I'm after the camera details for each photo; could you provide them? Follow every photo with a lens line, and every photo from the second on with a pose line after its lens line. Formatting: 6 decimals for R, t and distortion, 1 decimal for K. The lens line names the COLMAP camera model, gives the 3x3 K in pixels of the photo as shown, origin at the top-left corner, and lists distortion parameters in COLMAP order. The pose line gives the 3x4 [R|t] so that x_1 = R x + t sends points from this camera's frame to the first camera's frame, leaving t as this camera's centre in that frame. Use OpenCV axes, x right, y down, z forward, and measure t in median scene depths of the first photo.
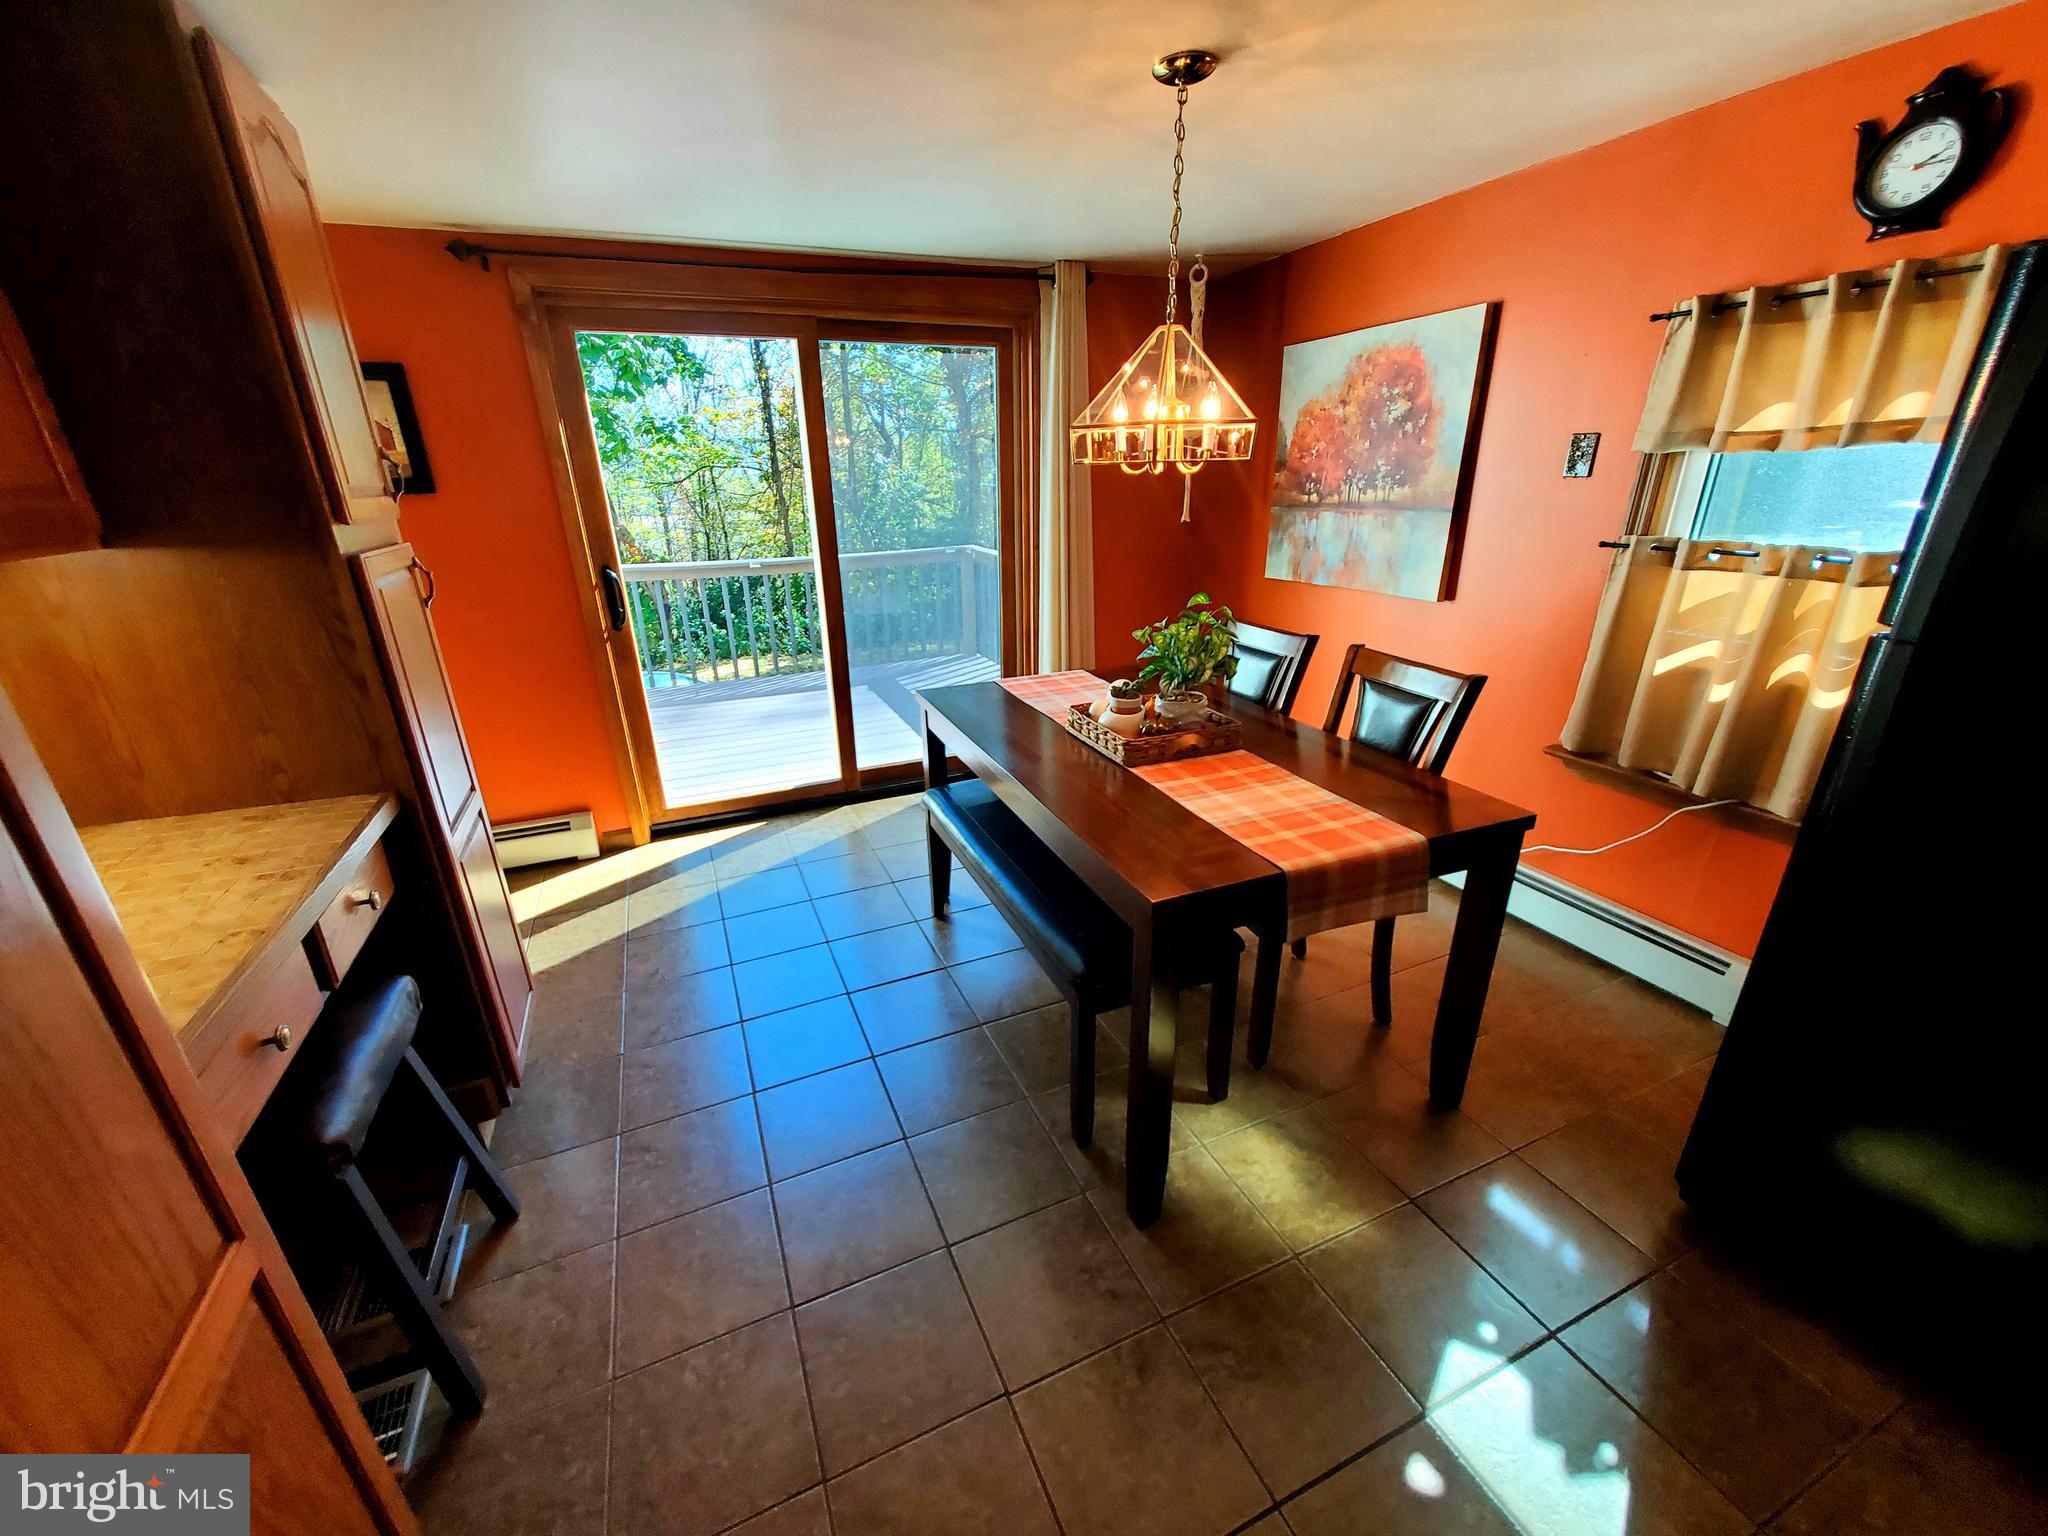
lens RADIAL K [[800.7, 0, 1010.9], [0, 800.7, 794.9], [0, 0, 1]] dist [-0.000393, -0.001252]
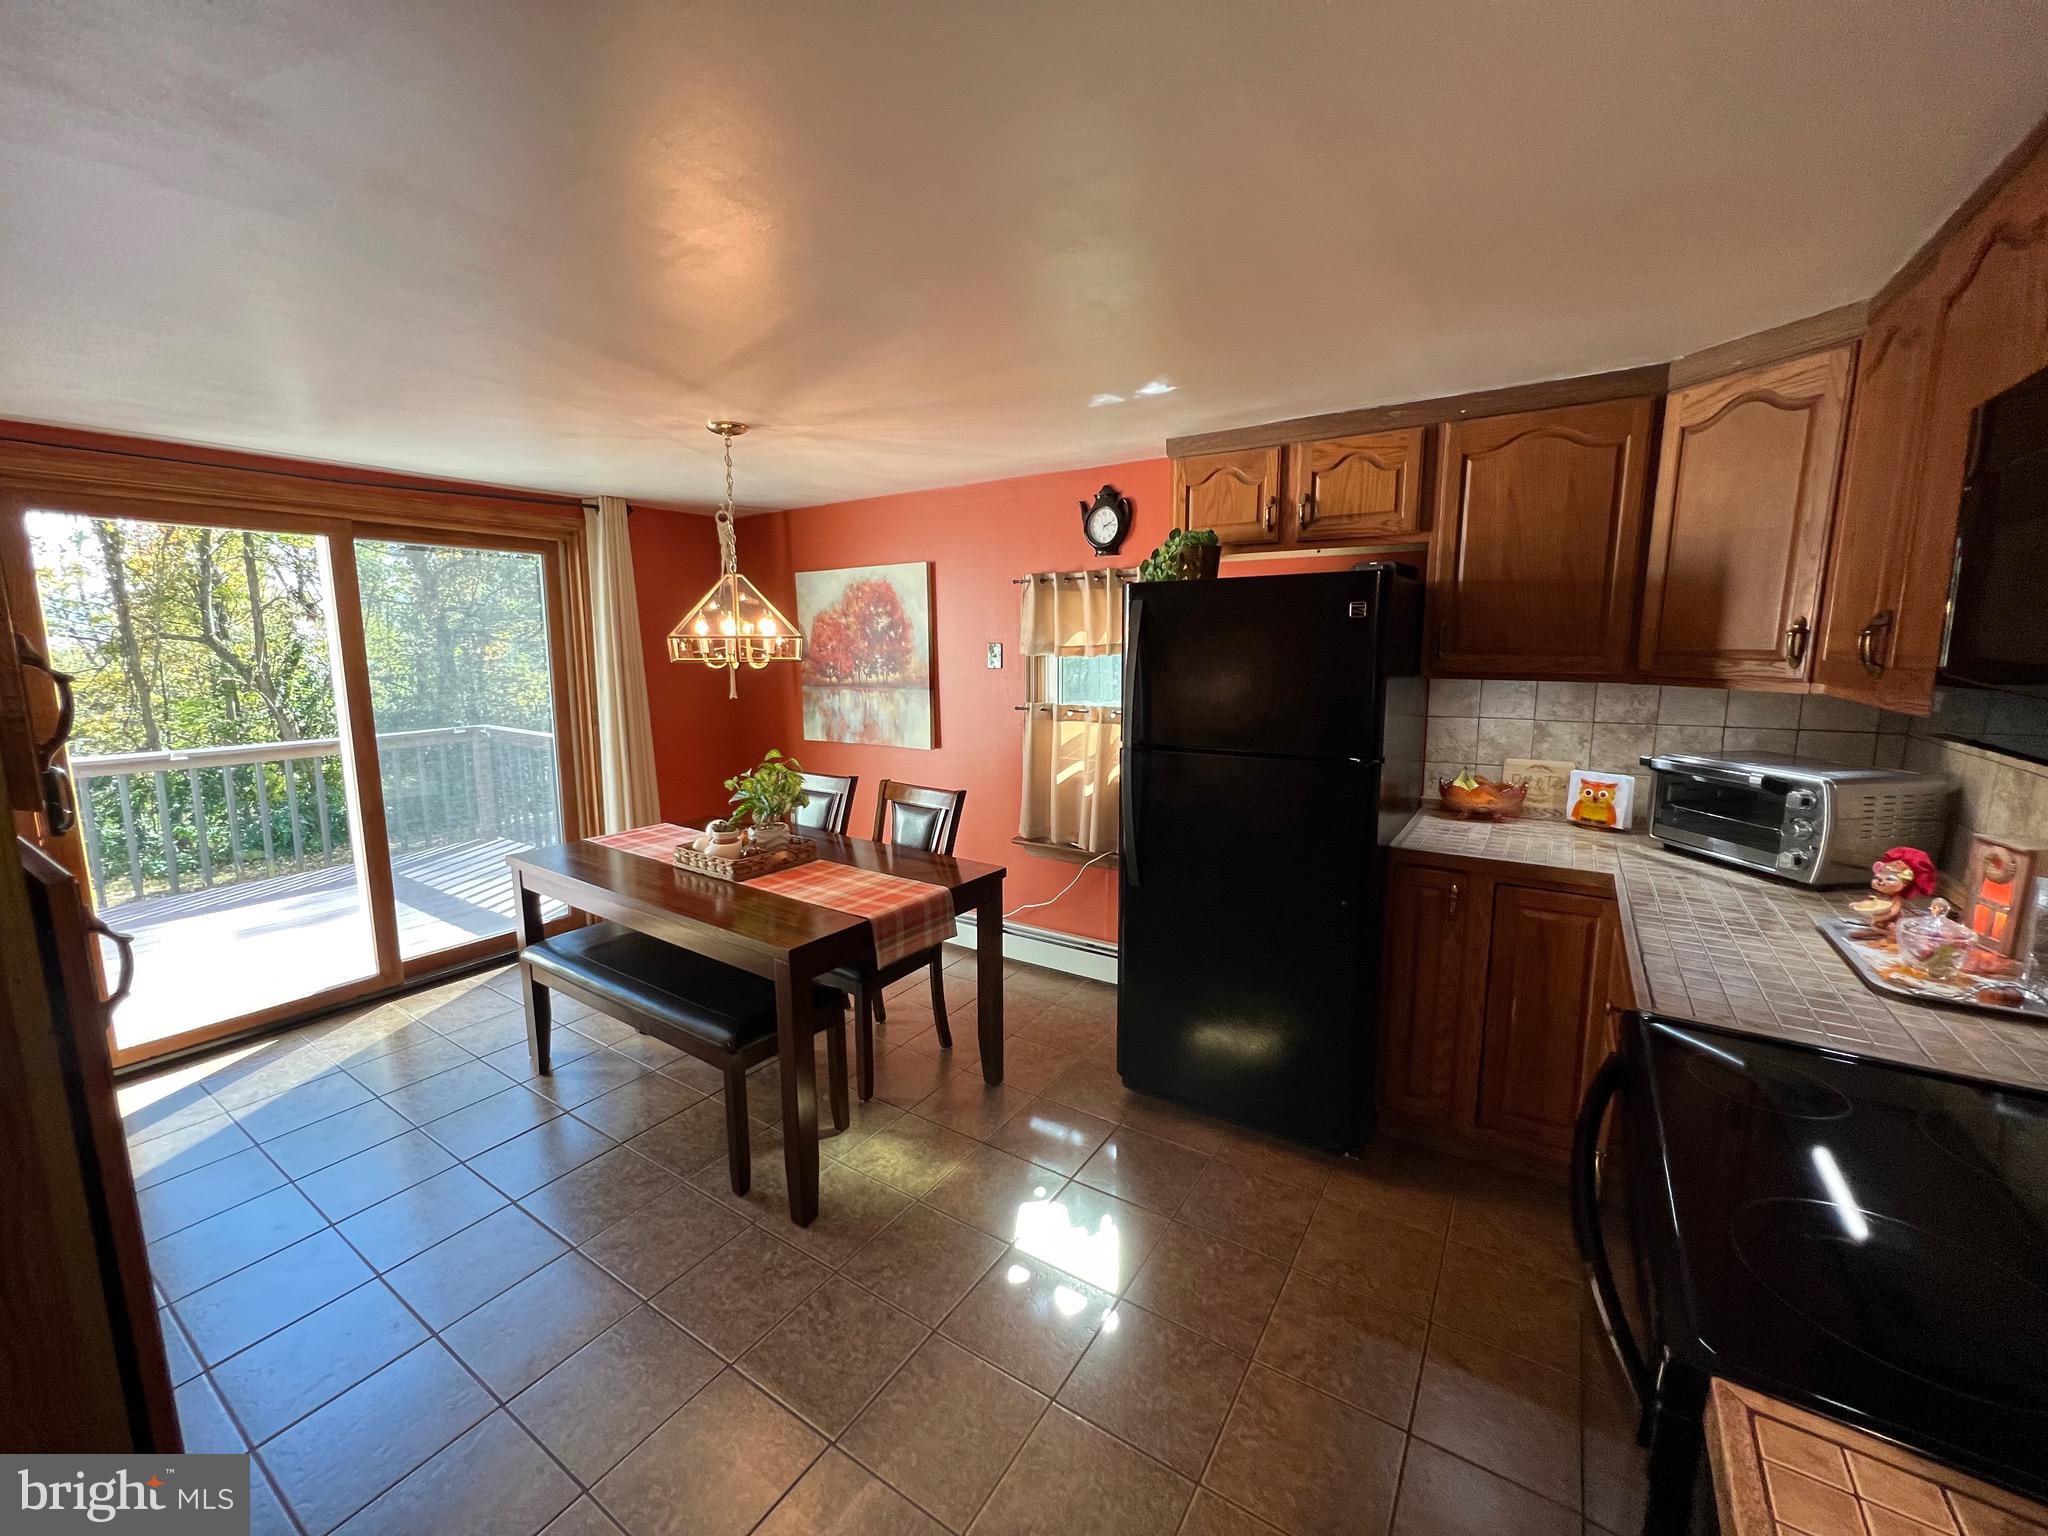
lens RADIAL K [[816.5, 0, 1015.3], [0, 816.5, 770.0], [0, 0, 1]] dist [-0.001005, -0.001201]
pose [[0.836149, -0.065325, 0.544598, -0.172776], [0.191225, 0.965307, -0.177807, 0.104237], [-0.514090, 0.252814, 0.819632, -0.331874]]
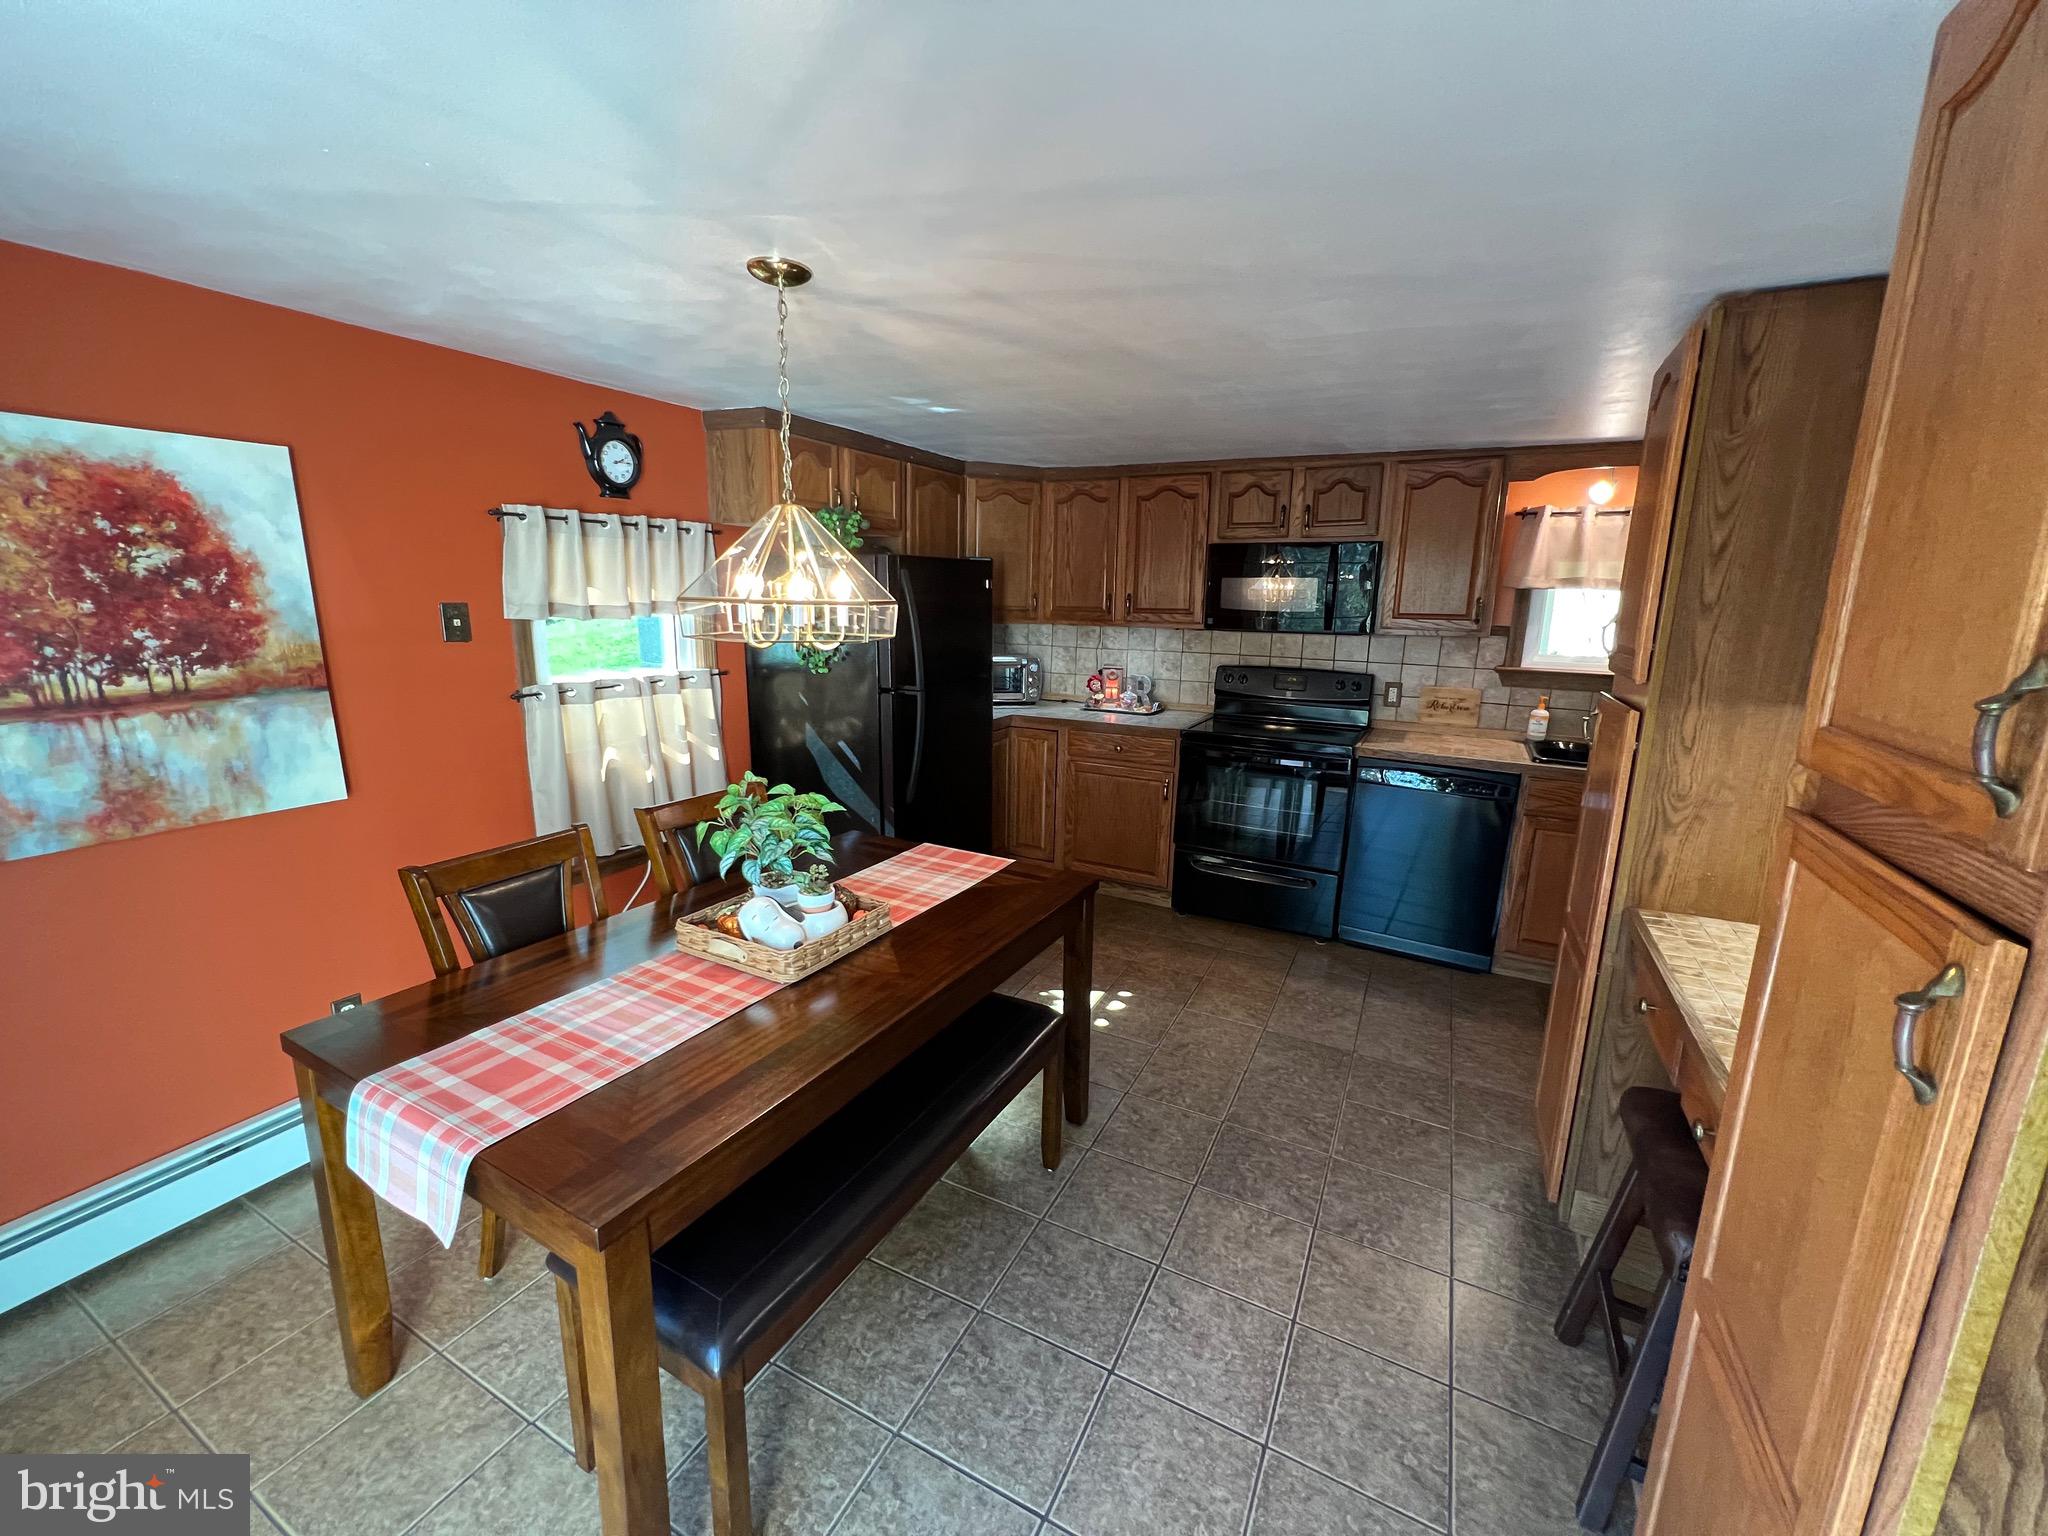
lens RADIAL K [[816.5, 0, 1022.3], [0, 816.5, 765.1], [0, 0, 1]] dist [-0.001005, -0.001201]
pose [[-0.633688, -0.143160, 0.760227, -0.642099], [0.293777, 0.864573, 0.407687, -0.530388], [-0.715636, 0.481683, -0.505813, 1.214201]]
